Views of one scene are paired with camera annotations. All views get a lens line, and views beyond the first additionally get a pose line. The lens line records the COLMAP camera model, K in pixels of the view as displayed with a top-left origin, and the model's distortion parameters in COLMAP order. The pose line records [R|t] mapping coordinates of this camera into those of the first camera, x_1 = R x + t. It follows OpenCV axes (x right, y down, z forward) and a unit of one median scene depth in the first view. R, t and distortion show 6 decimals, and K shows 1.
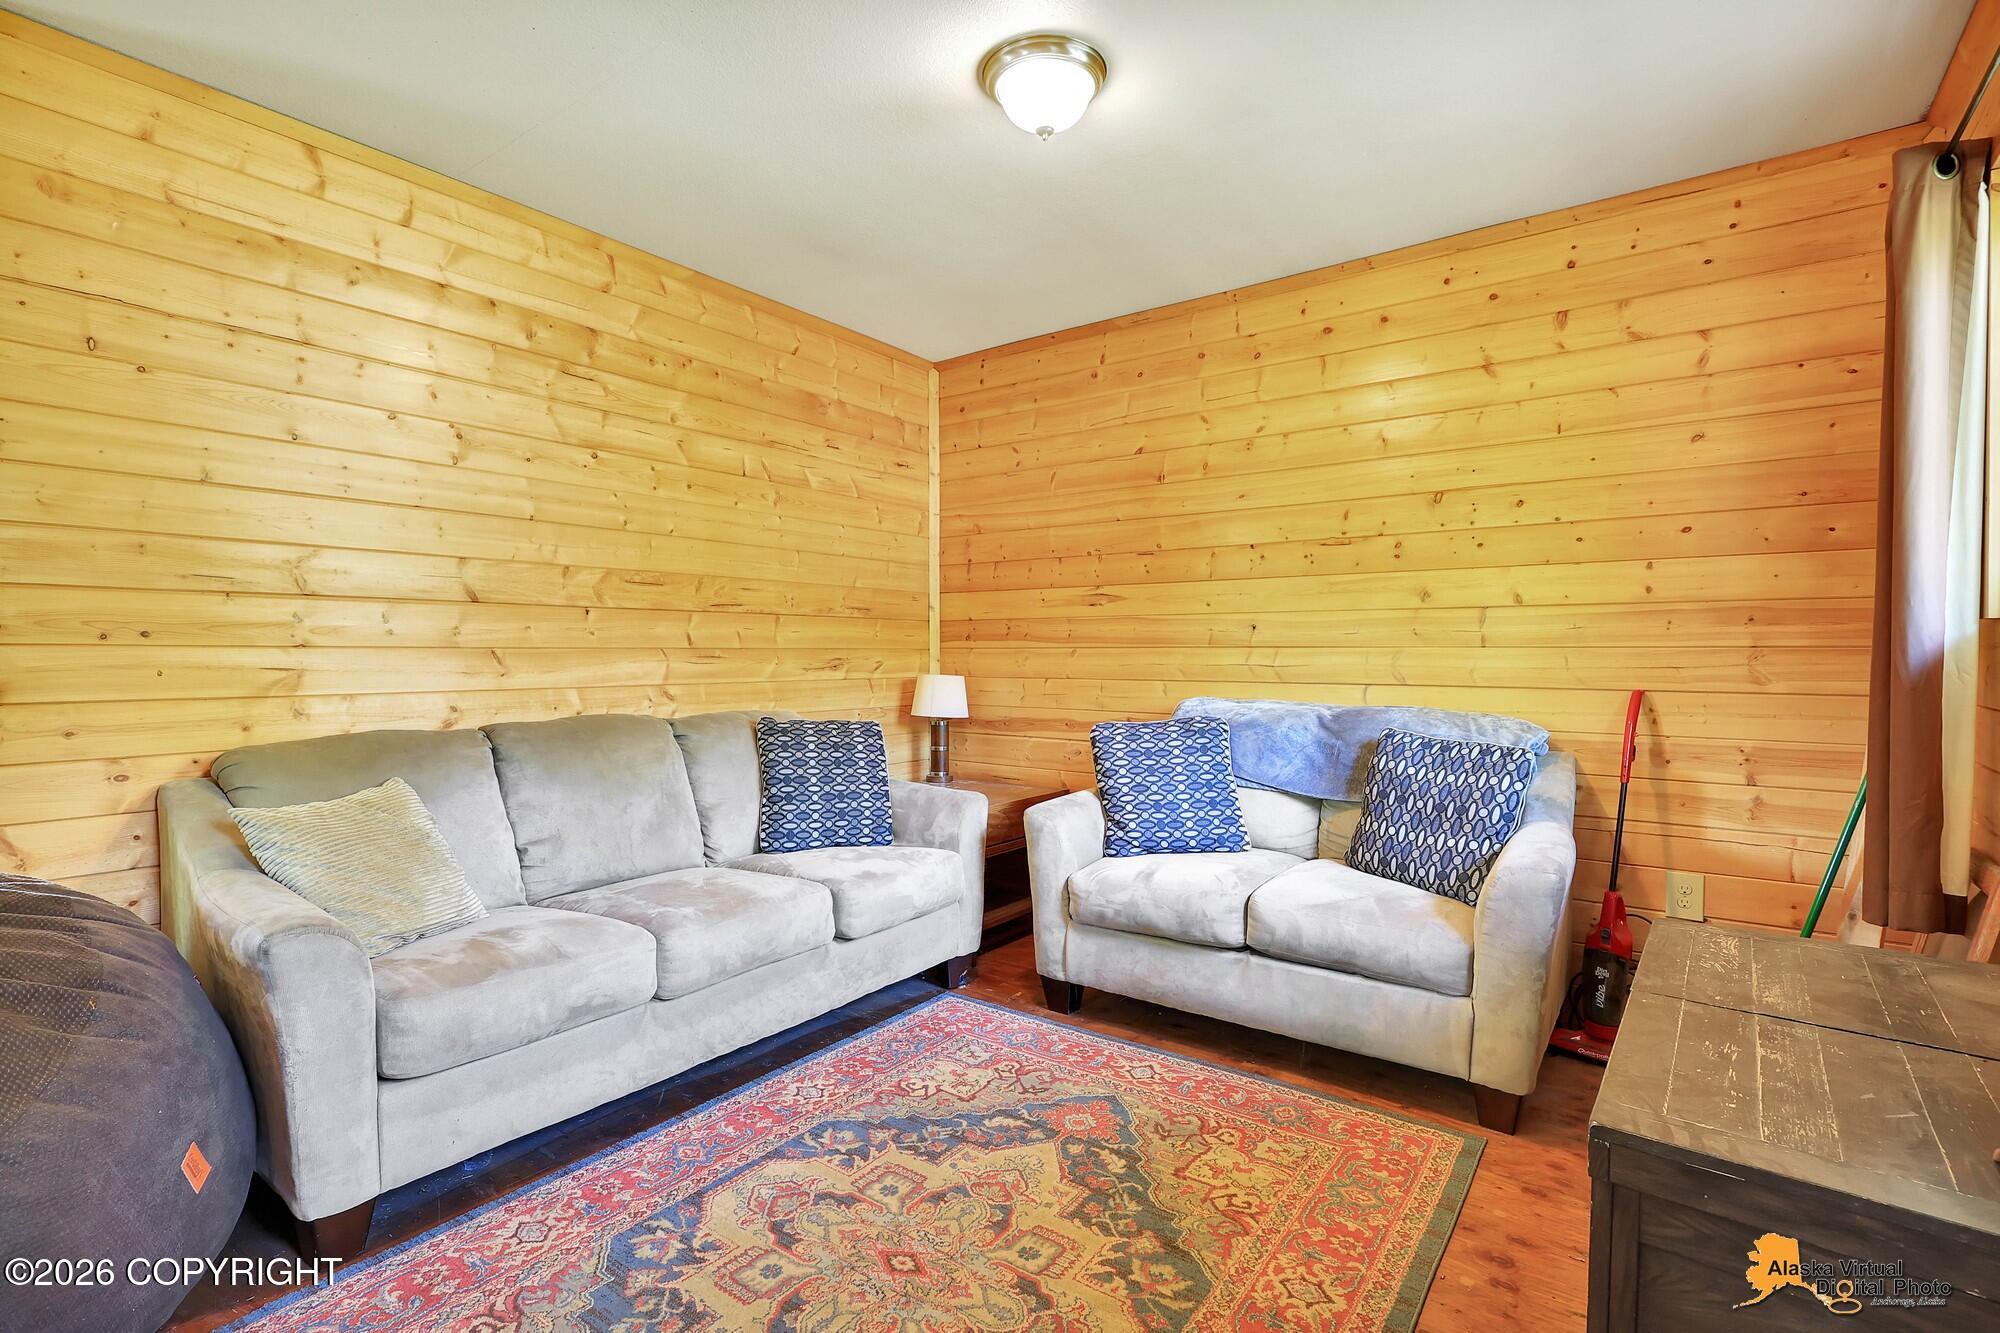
lens RADIAL K [[939.6, 0, 999.8], [0, 939.6, 660.3], [0, 0, 1]] dist [0.000105, 0.000235]
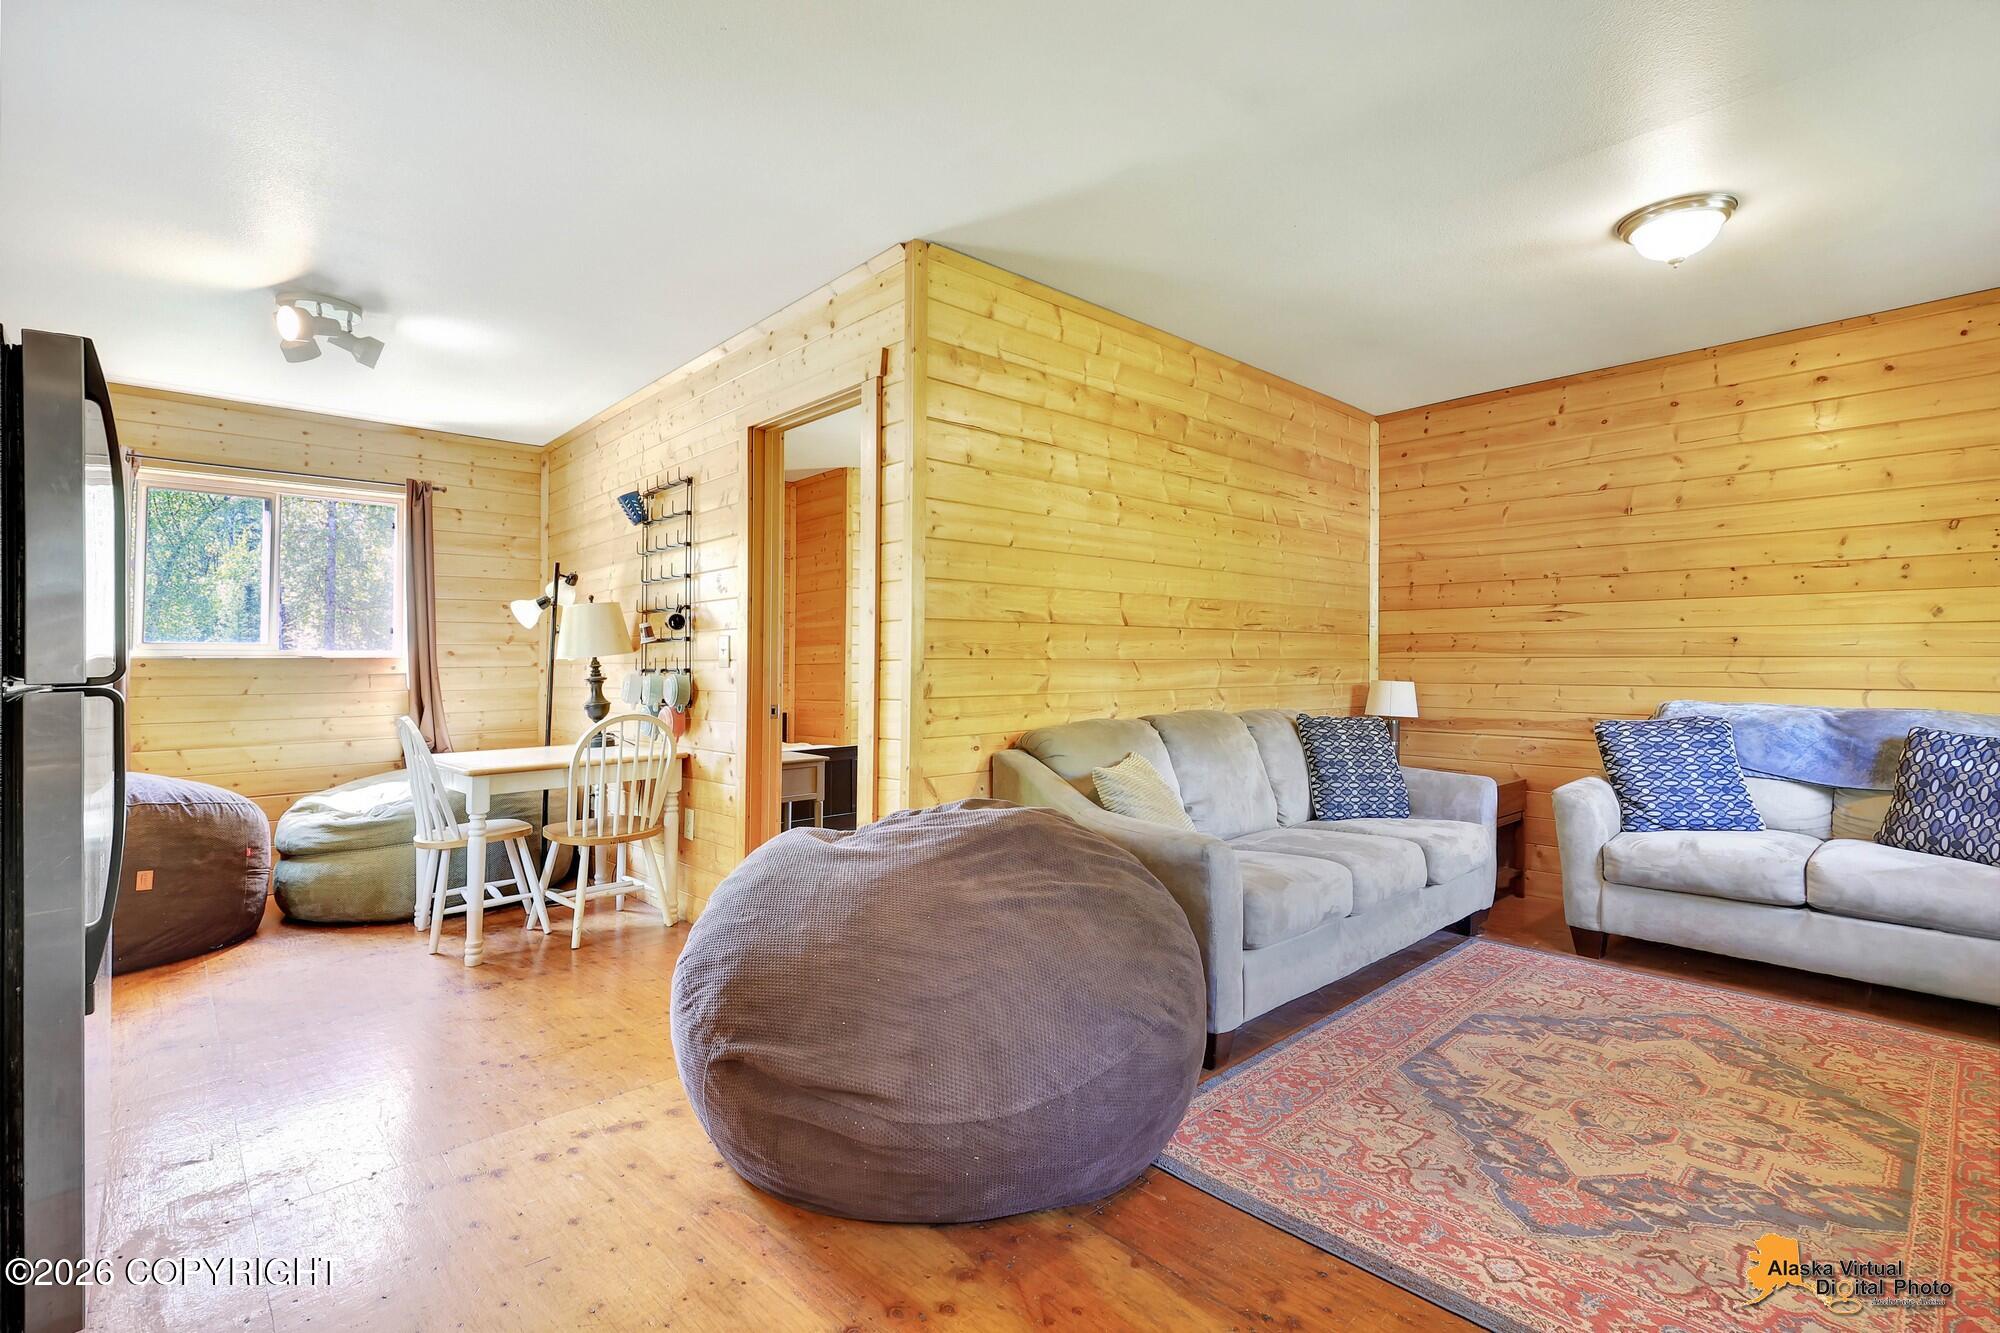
lens RADIAL K [[918.1, 0, 1000.0], [0, 918.1, 666.5], [0, 0, 1]] dist [0.013255, 0.000594]
pose [[0.983674, -0.000746, -0.179955, -0.444754], [0.000170, 0.999995, -0.003218, 0.001470], [0.179957, 0.003134, 0.983670, -0.297836]]
